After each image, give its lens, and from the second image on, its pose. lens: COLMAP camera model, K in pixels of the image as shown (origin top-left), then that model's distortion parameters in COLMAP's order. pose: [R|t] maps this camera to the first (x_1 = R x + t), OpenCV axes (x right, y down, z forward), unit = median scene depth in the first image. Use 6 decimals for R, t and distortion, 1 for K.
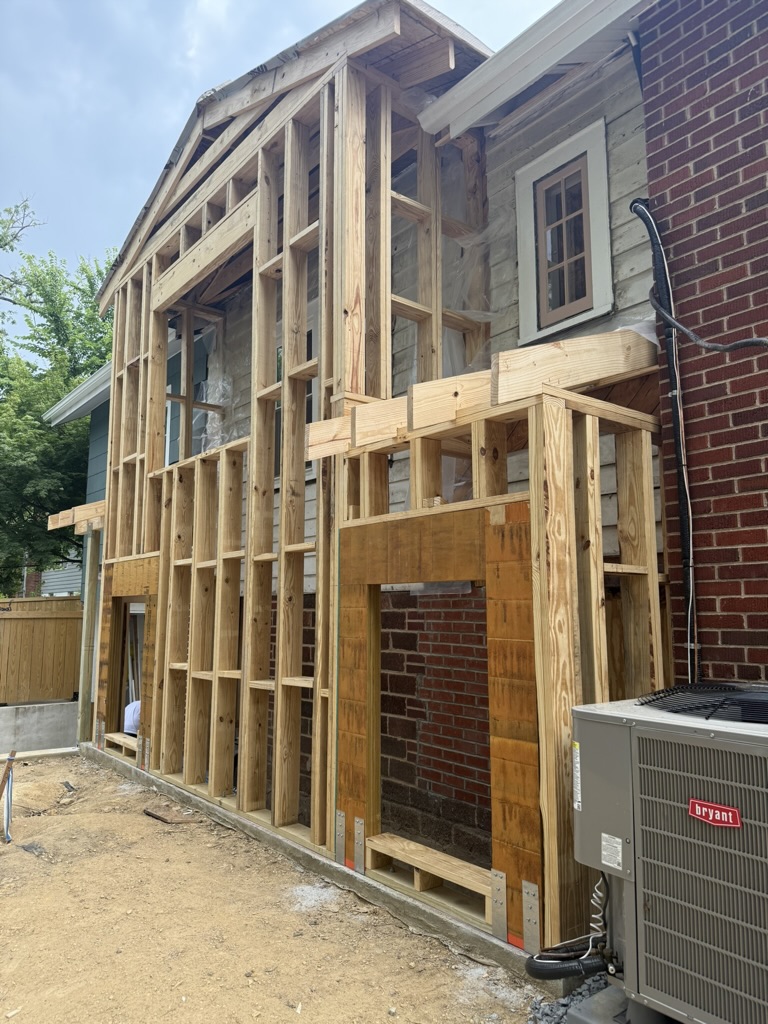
lens RADIAL K [[735.7, 0, 384.0], [0, 735.7, 512.0], [0, 0, 1]] dist [0.085534, -0.141197]
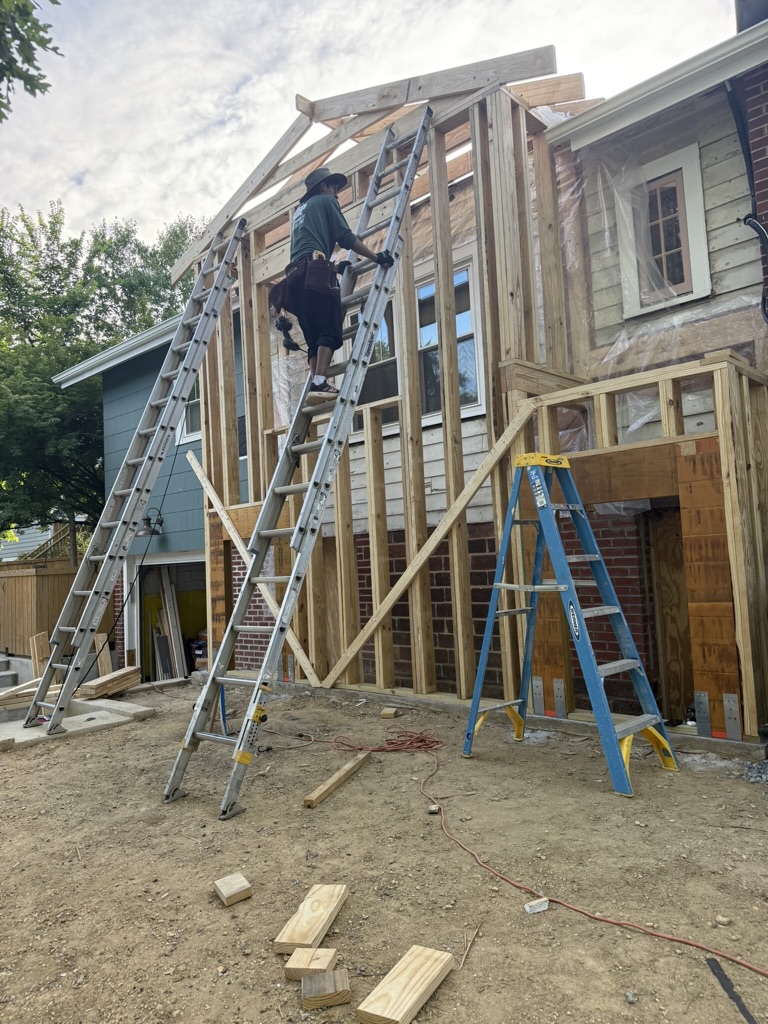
lens RADIAL K [[735.7, 0, 384.0], [0, 735.7, 512.0], [0, 0, 1]] dist [0.085534, -0.141197]
pose [[0.989080, -0.036298, 0.142842, -0.623238], [0.028132, 0.997875, 0.058774, 0.025328], [-0.144672, -0.054113, 0.987999, -0.318548]]
